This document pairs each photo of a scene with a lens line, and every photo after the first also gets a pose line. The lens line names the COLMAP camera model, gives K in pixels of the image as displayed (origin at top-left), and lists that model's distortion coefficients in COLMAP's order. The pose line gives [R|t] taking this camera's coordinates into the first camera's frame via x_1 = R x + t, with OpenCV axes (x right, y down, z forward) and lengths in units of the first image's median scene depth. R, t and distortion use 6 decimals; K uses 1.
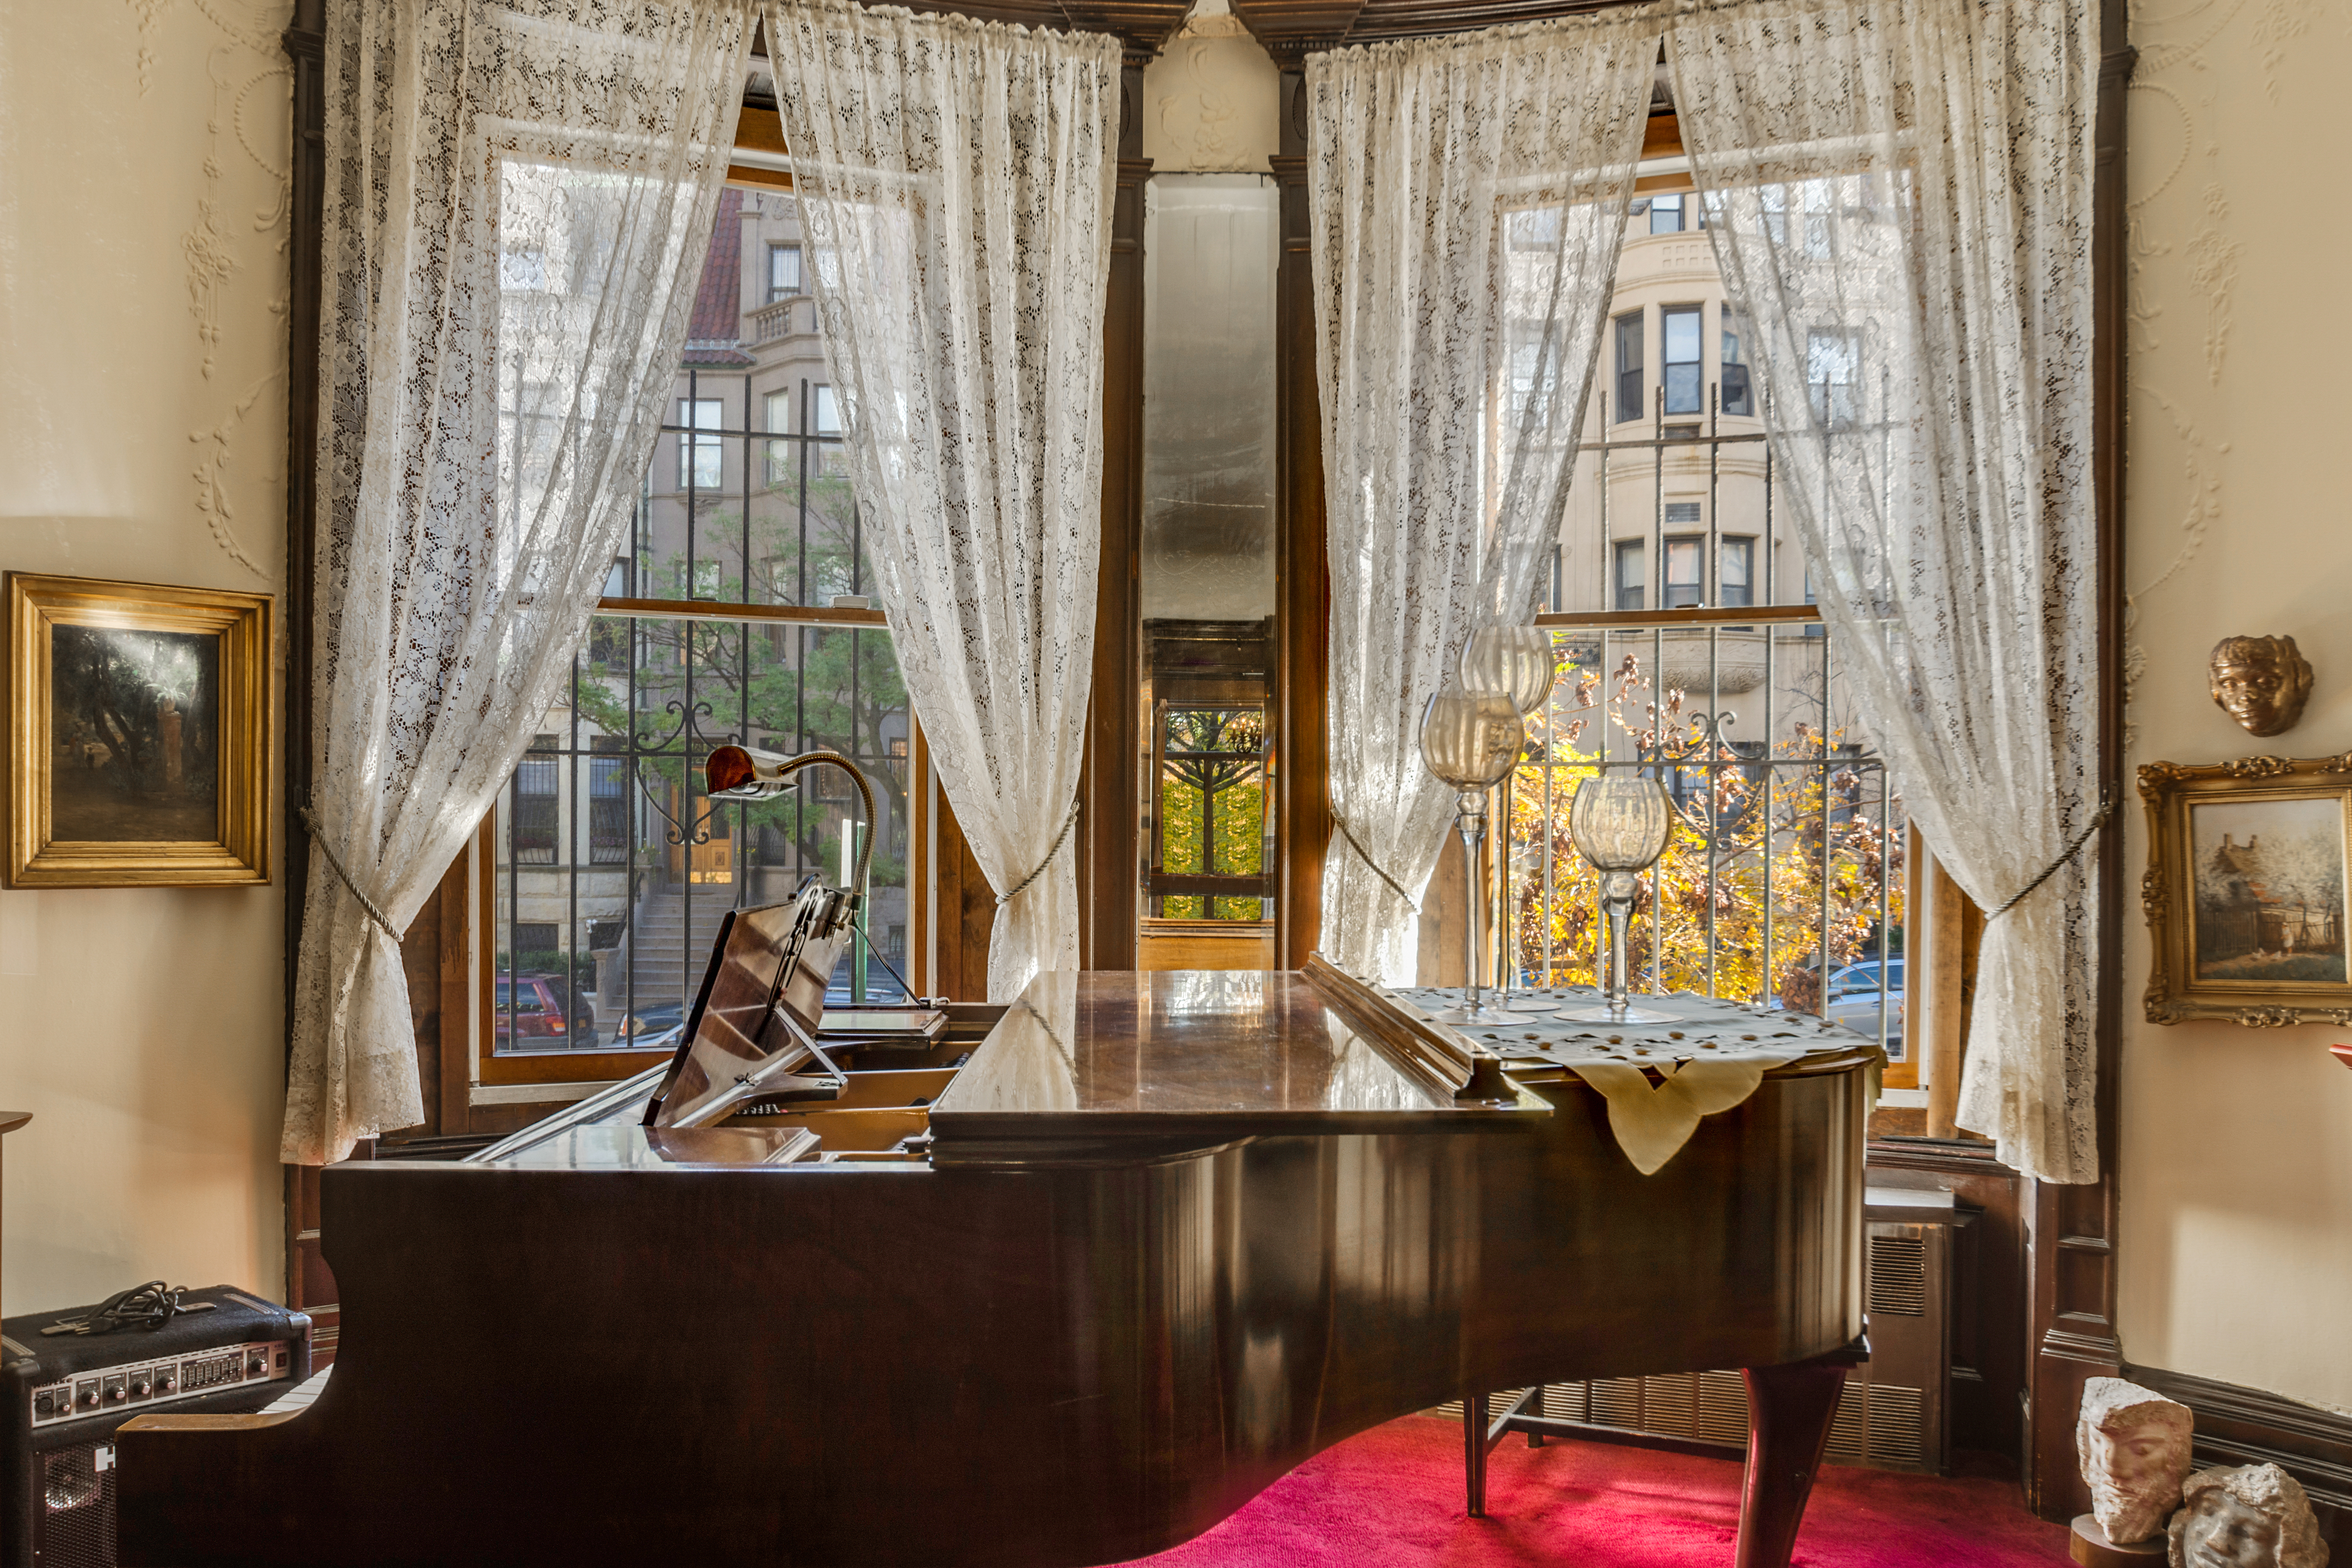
lens RADIAL K [[1955.0, 0, 1184.4], [0, 1955.0, 805.8], [0, 0, 1]] dist [-0.004440, 0.020099]
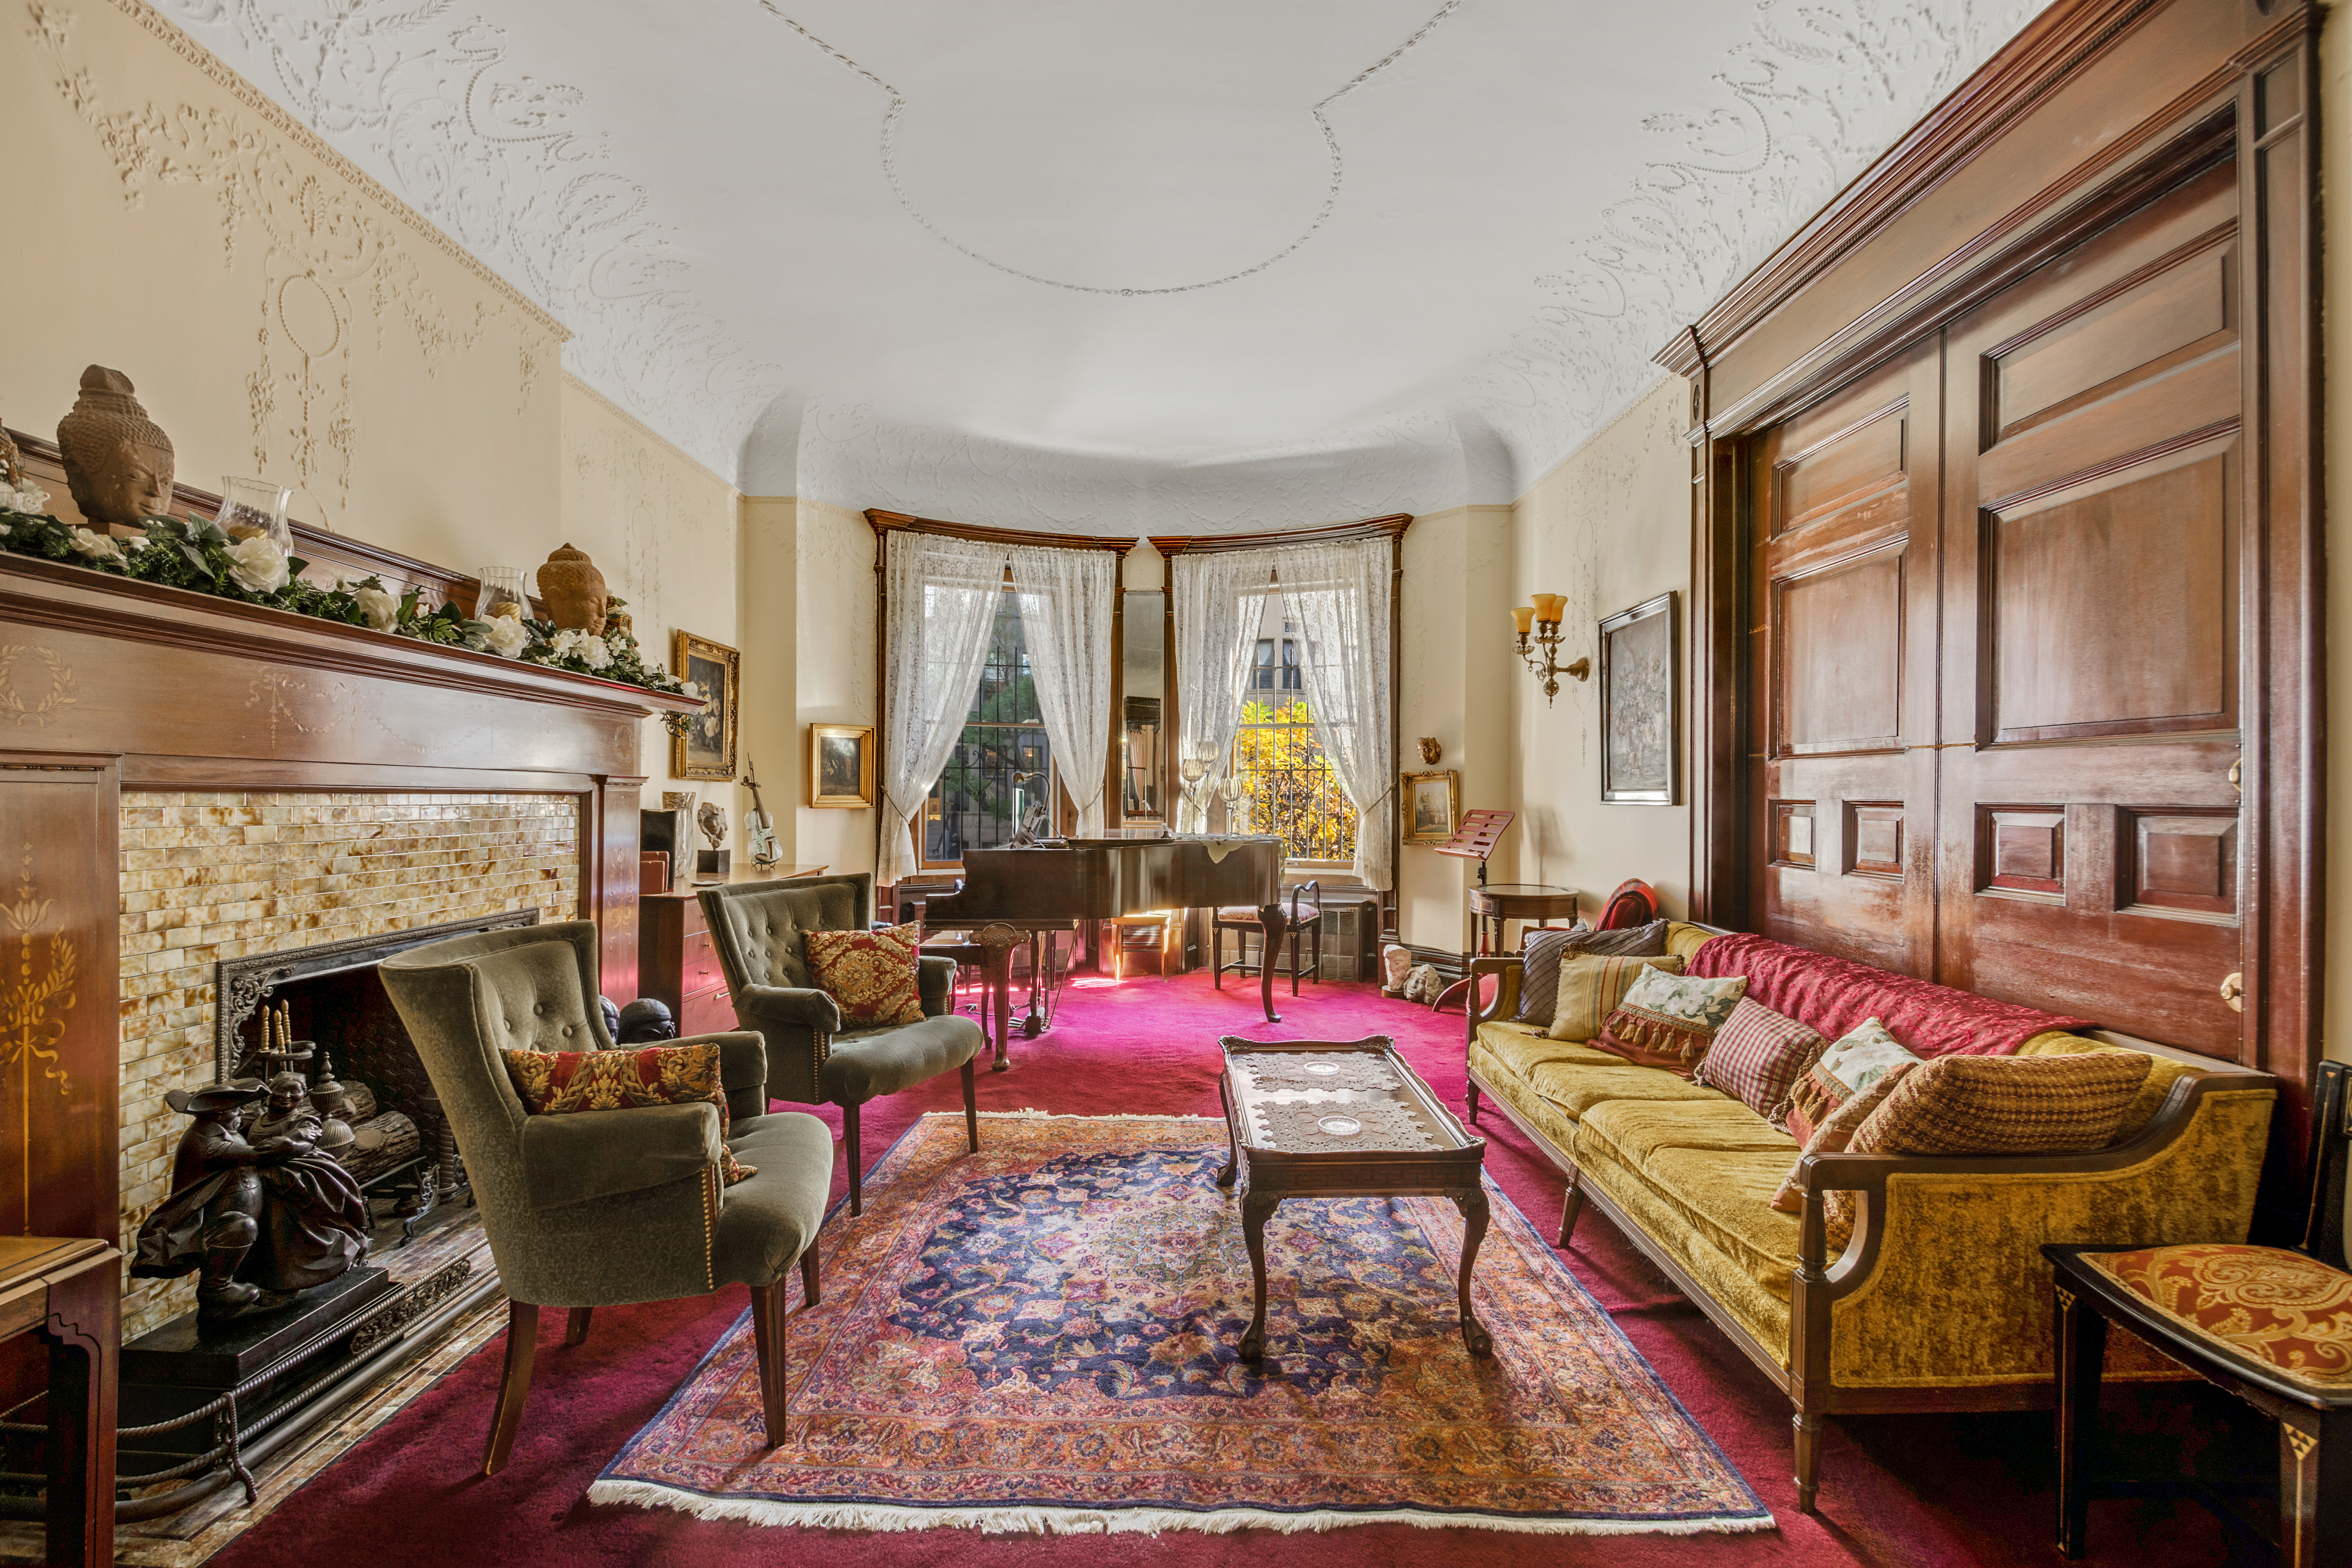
lens RADIAL K [[1019.3, 0, 1186.2], [0, 1019.3, 785.5], [0, 0, 1]] dist [0.015009, -0.001880]
pose [[0.999944, -0.002596, 0.010299, 0.071434], [0.002543, 0.999984, 0.005113, -0.007545], [-0.010312, -0.005086, 0.999934, -0.764987]]
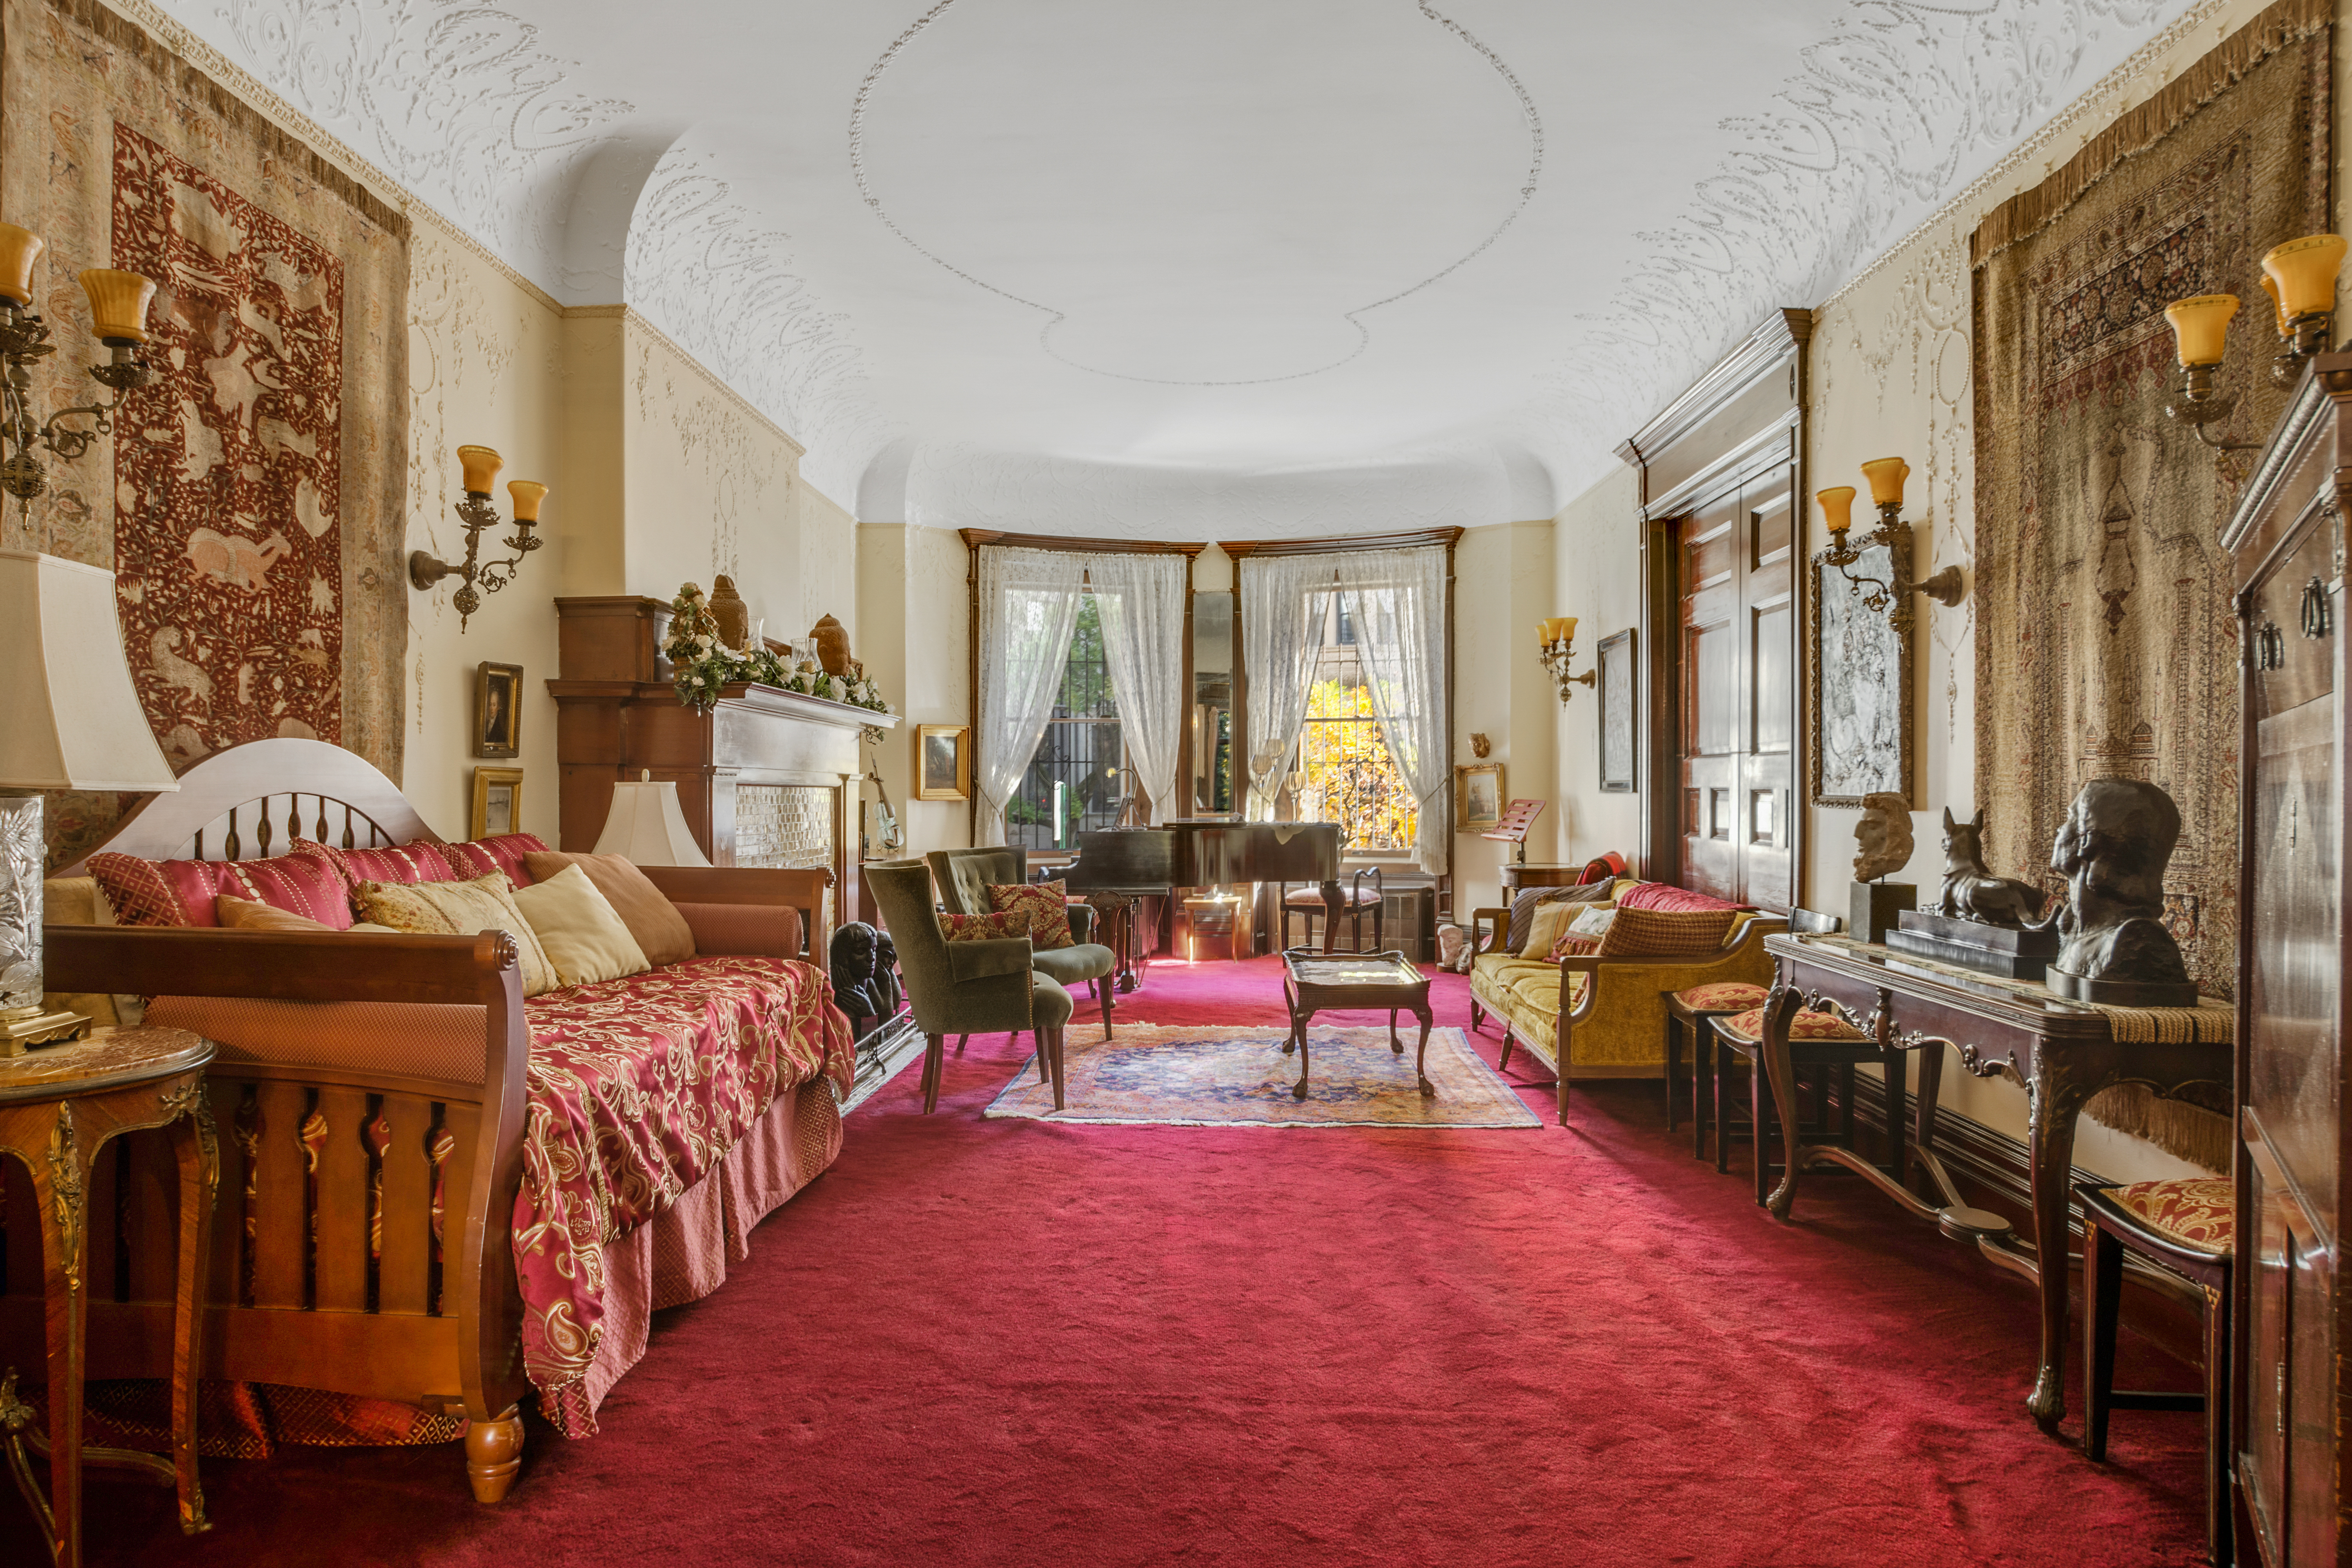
lens RADIAL K [[1548.8, 0, 1192.2], [0, 1548.8, 782.8], [0, 0, 1]] dist [-0.006829, -0.000062]
pose [[0.999698, -0.007722, -0.023317, 0.041300], [0.007948, 0.999922, 0.009625, -0.018368], [0.023241, -0.009807, 0.999682, -1.836675]]
